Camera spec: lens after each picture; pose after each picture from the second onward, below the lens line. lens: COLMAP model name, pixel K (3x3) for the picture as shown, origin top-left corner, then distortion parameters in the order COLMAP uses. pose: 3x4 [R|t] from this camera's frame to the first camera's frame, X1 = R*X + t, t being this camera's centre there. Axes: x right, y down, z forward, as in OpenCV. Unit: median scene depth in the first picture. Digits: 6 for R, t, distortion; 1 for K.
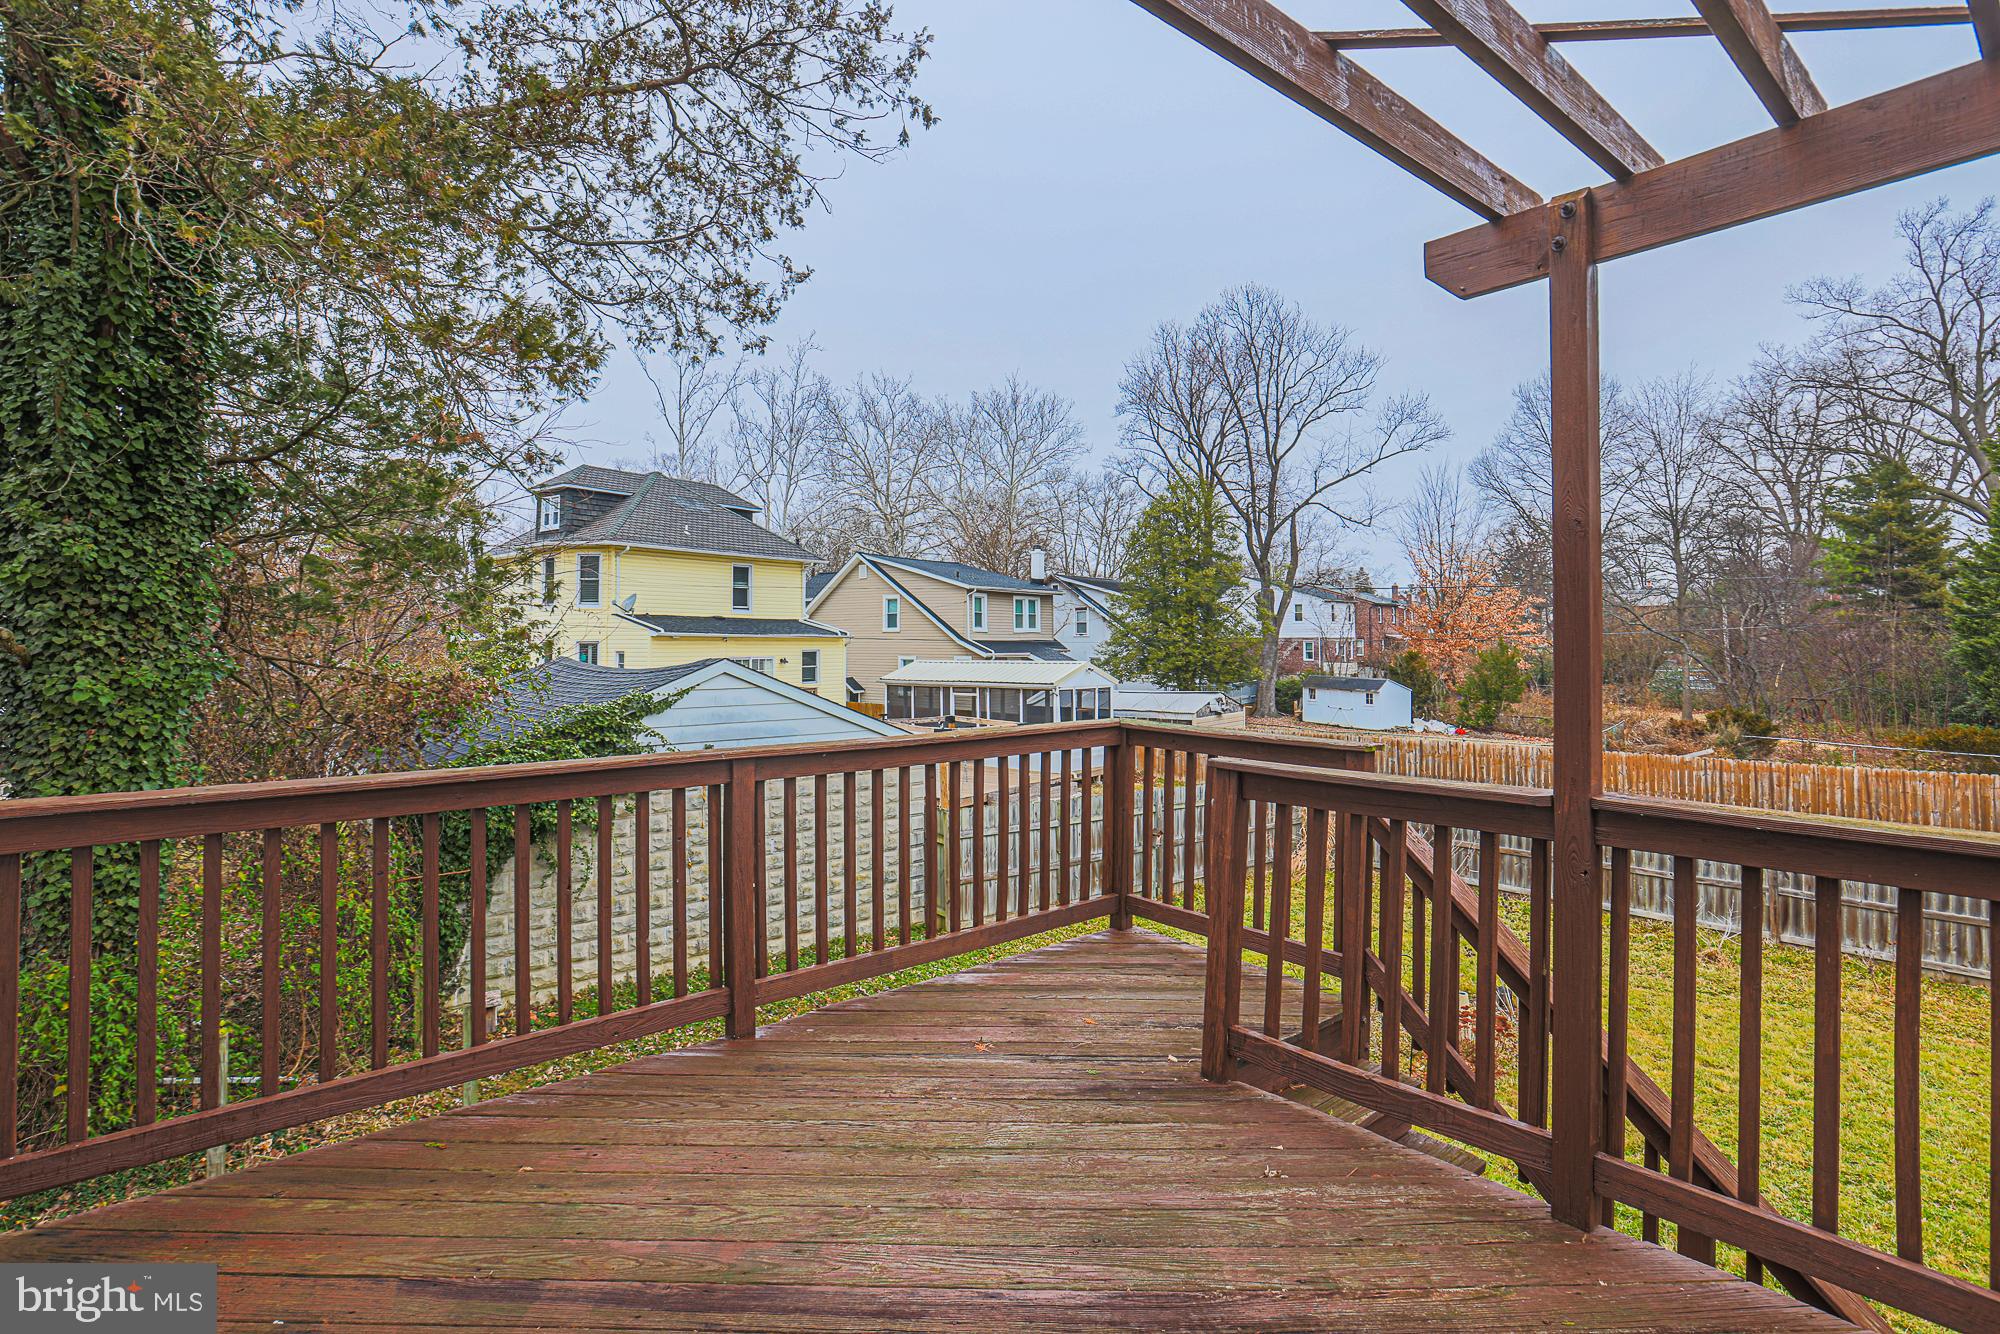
lens RADIAL K [[935.8, 0, 1018.3], [0, 935.8, 638.8], [0, 0, 1]] dist [-0.030628, 0.010267]
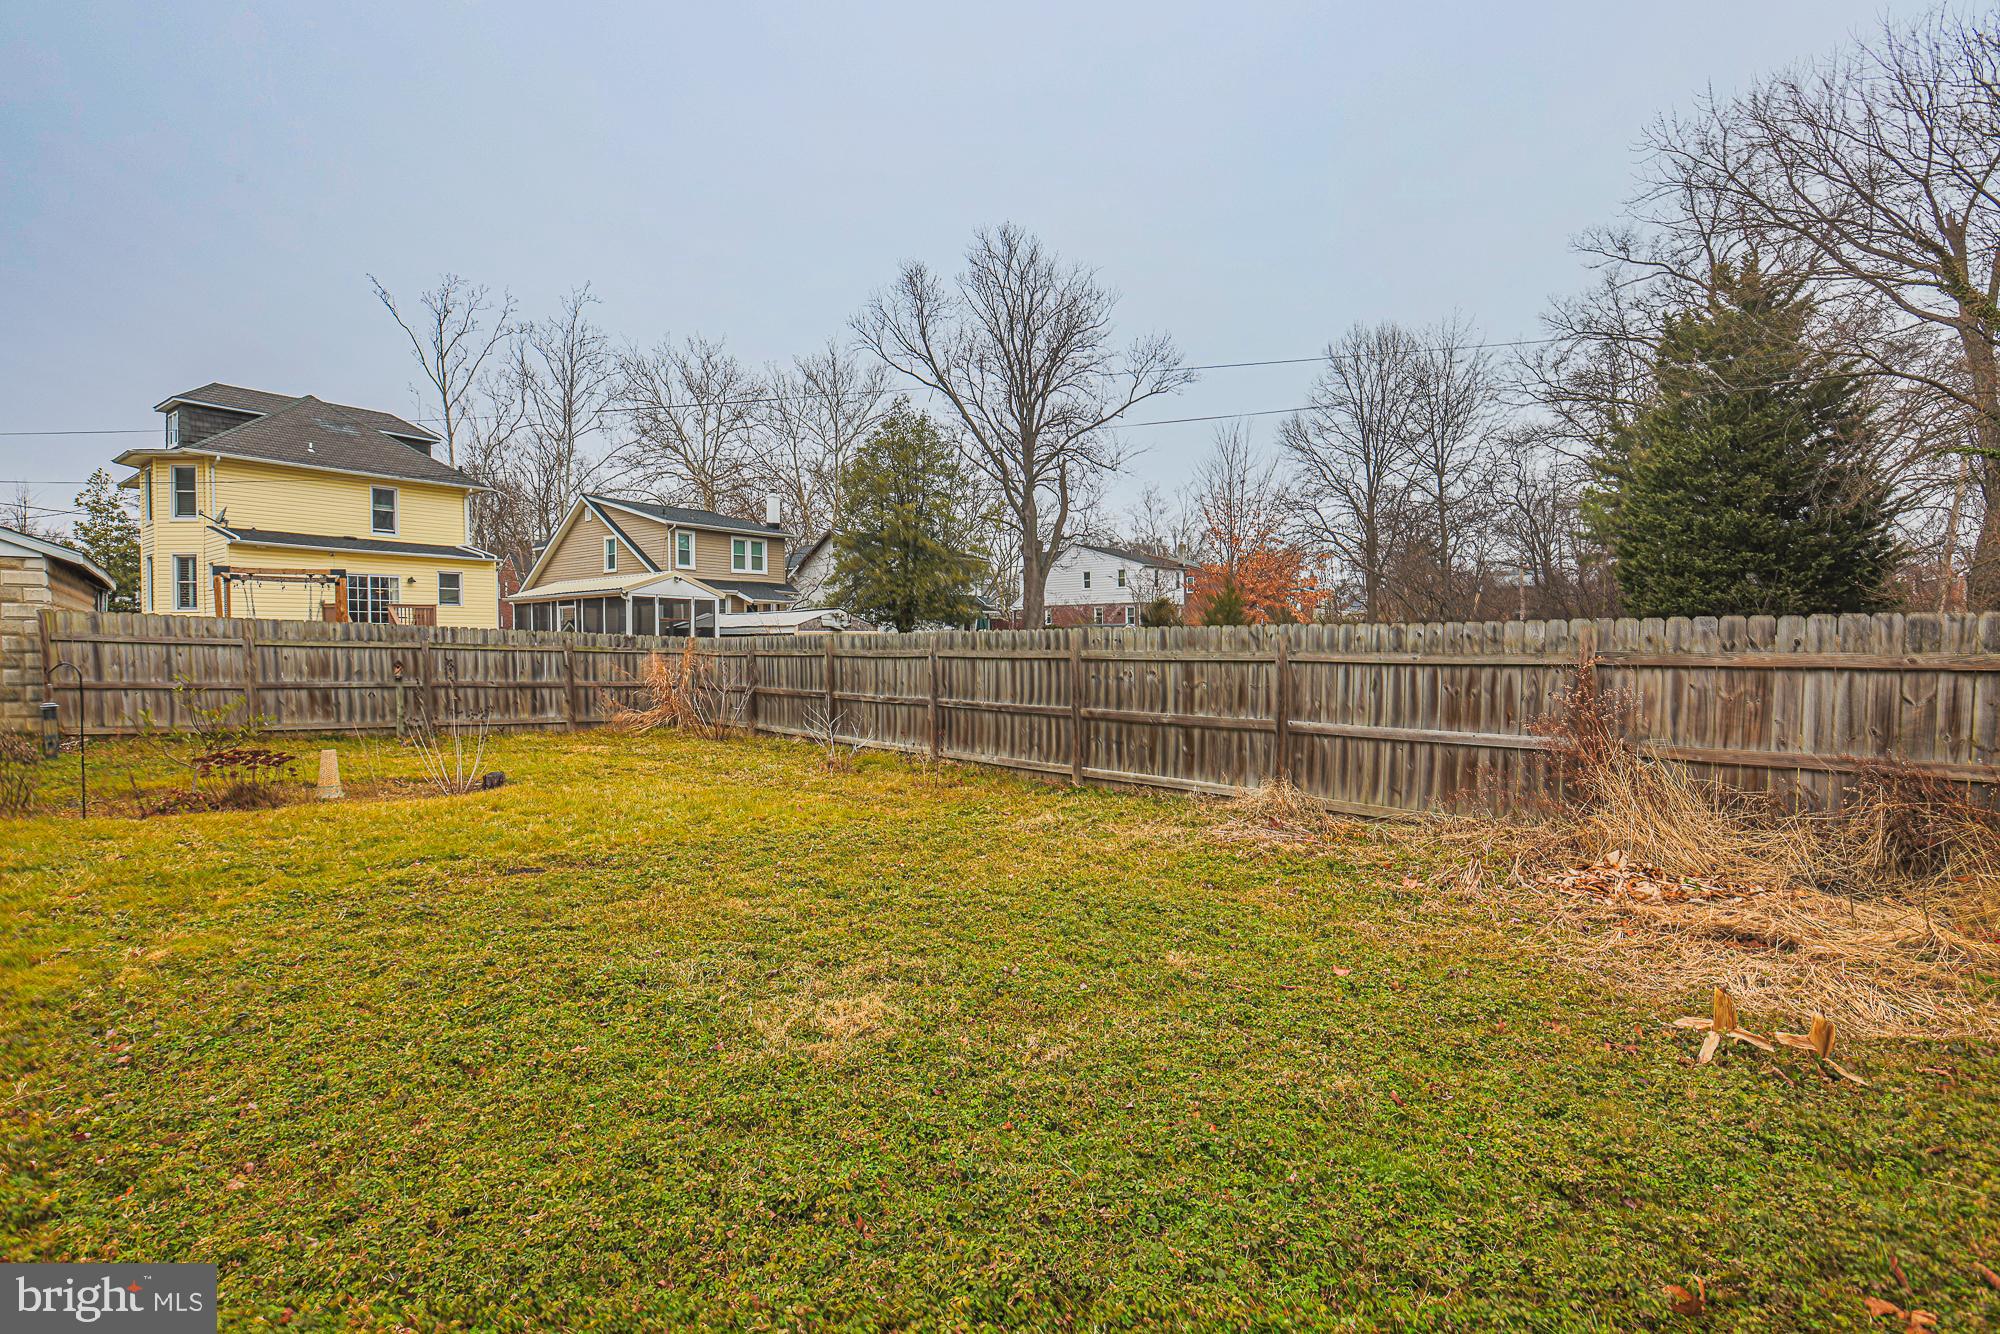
lens RADIAL K [[935.8, 0, 940.0], [0, 935.8, 673.9], [0, 0, 1]] dist [-0.030628, 0.010267]
pose [[0.999787, -0.002506, 0.020491, 0.271392], [0.001478, 0.998748, 0.050000, 0.070276], [-0.020591, -0.049959, 0.998539, 0.011669]]
